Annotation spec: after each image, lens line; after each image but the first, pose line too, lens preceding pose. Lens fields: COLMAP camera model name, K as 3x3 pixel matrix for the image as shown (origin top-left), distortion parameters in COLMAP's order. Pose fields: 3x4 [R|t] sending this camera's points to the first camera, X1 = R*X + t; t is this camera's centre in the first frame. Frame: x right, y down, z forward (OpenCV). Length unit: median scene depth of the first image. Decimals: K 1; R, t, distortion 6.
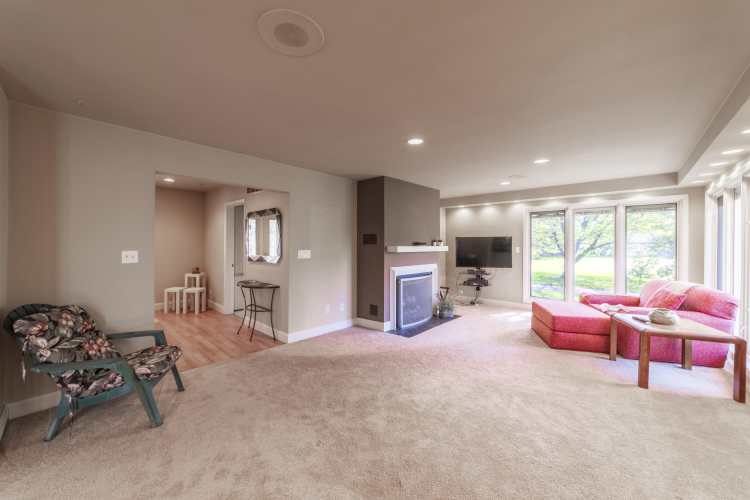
lens RADIAL K [[286.0, 0, 371.9], [0, 286.0, 246.6], [0, 0, 1]] dist [-0.026239, 0.008513]
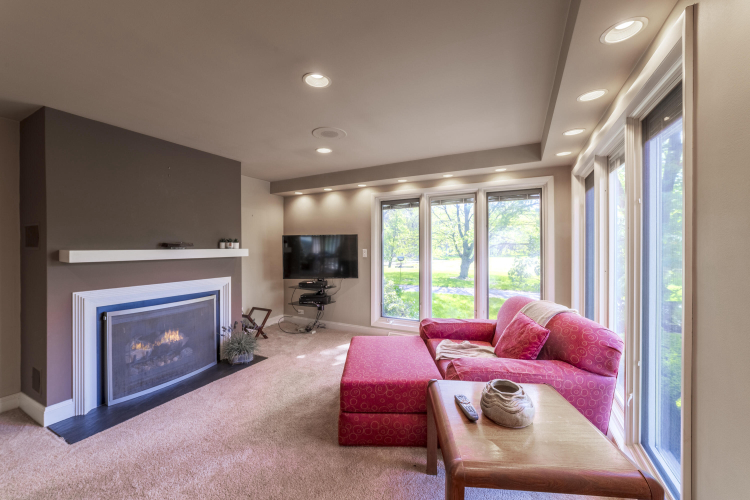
lens RADIAL K [[286.0, 0, 371.9], [0, 286.0, 246.6], [0, 0, 1]] dist [-0.026239, 0.008513]
pose [[0.966137, -0.006723, 0.257940, 0.420905], [0.008409, 0.999950, -0.005432, -0.000020], [-0.257891, 0.007417, 0.966146, 0.360519]]
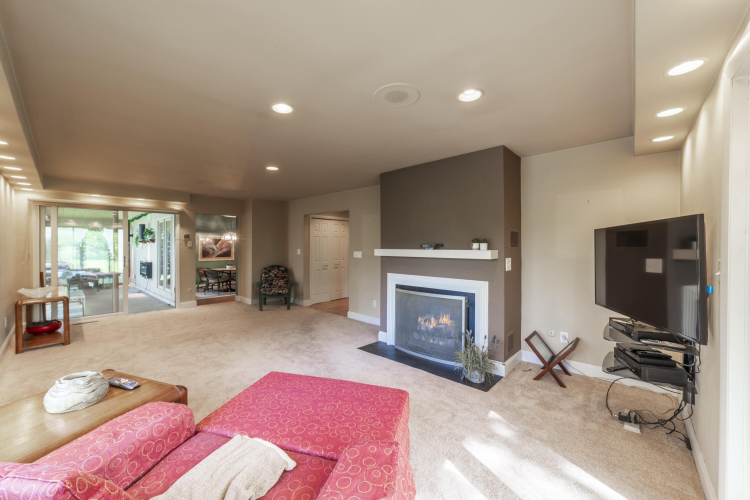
lens RADIAL K [[286.0, 0, 371.9], [0, 286.0, 246.6], [0, 0, 1]] dist [-0.026239, 0.008513]
pose [[0.004534, -0.010725, -0.999932, 0.897766], [-0.019398, 0.999753, -0.010811, 0.002591], [0.999802, 0.019445, 0.004325, 0.885596]]
